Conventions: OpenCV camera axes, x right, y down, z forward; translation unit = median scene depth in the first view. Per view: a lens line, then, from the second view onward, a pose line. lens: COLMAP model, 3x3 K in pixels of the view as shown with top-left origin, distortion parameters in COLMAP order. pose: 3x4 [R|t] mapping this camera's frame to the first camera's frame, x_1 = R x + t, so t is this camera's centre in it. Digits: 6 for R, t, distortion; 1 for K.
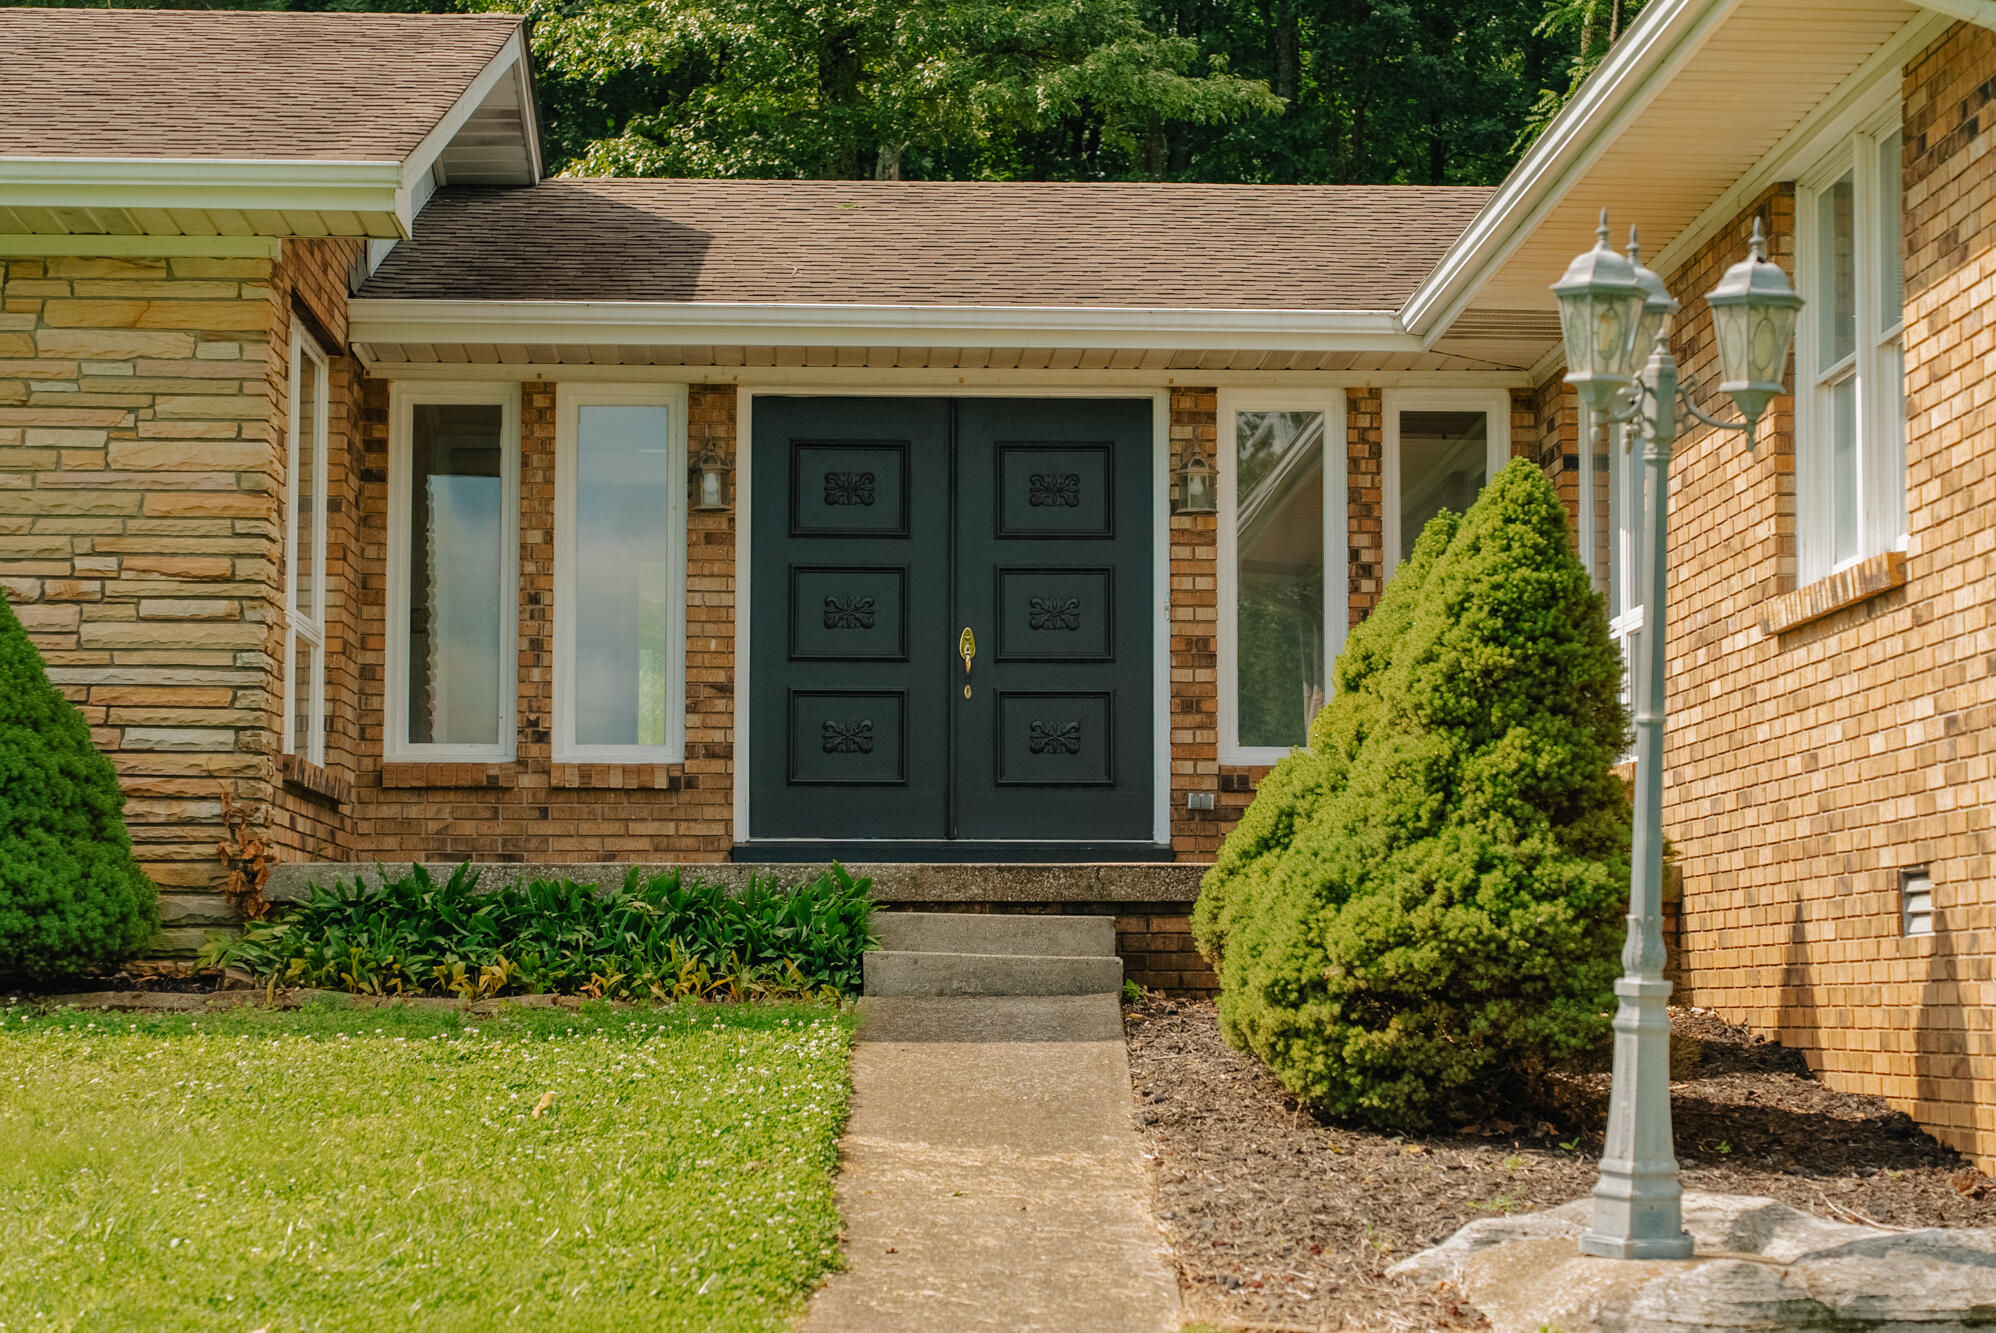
lens RADIAL K [[4193.2, 0, 997.4], [0, 4193.2, 667.3], [0, 0, 1]] dist [0.002342, 0.000000]
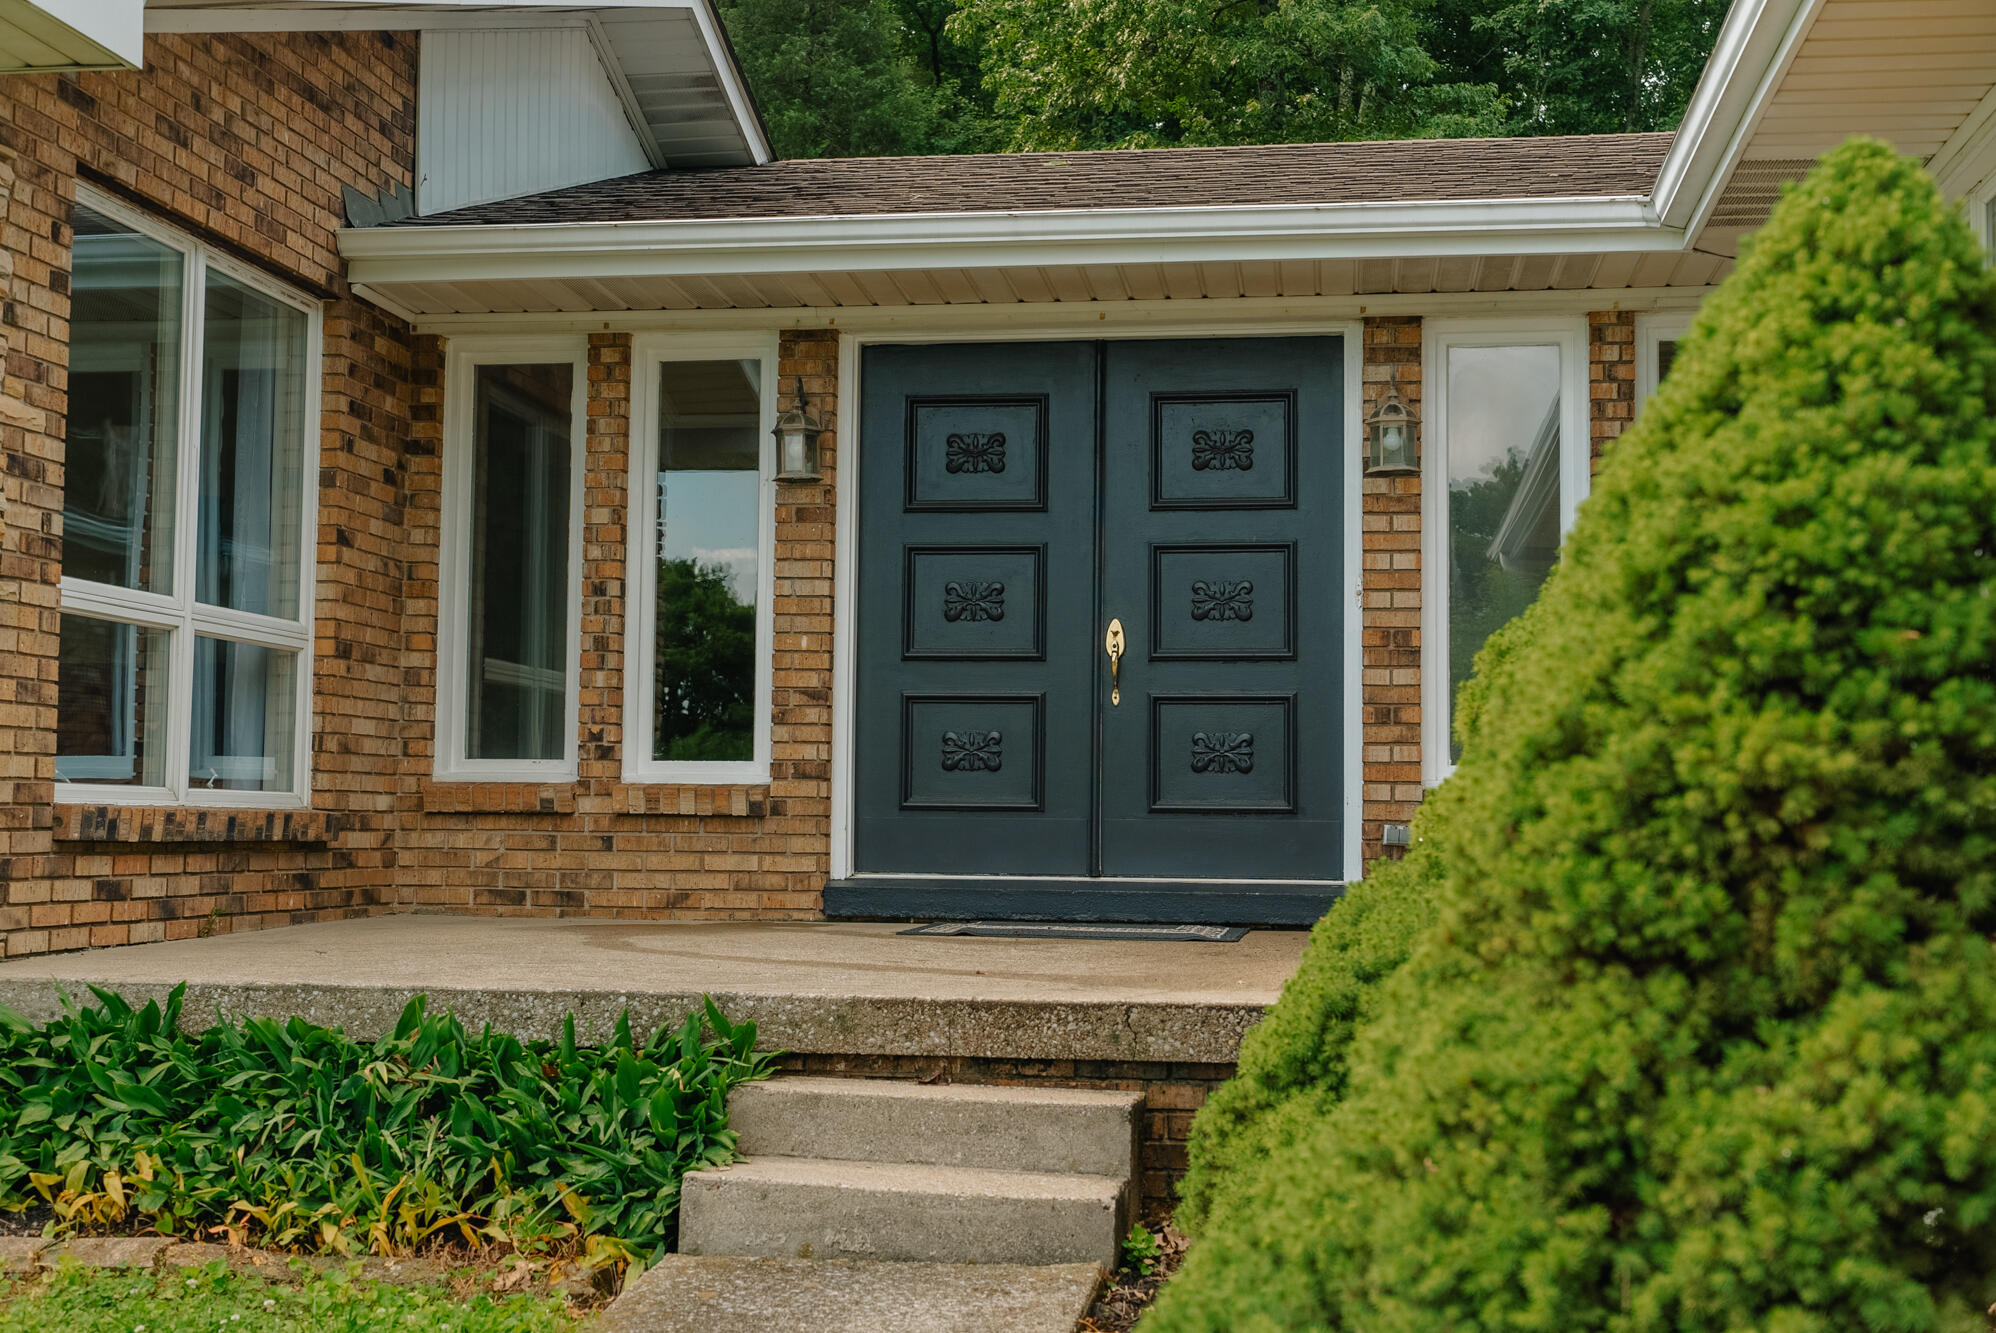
lens RADIAL K [[2441.9, 0, 1000.3], [0, 2441.9, 666.2], [0, 0, 1]] dist [0.001787, 0.000000]
pose [[0.981526, -0.003783, -0.191293, 0.063130], [0.006598, 0.999879, 0.014082, -0.007186], [0.191217, -0.015084, 0.981432, 0.533336]]
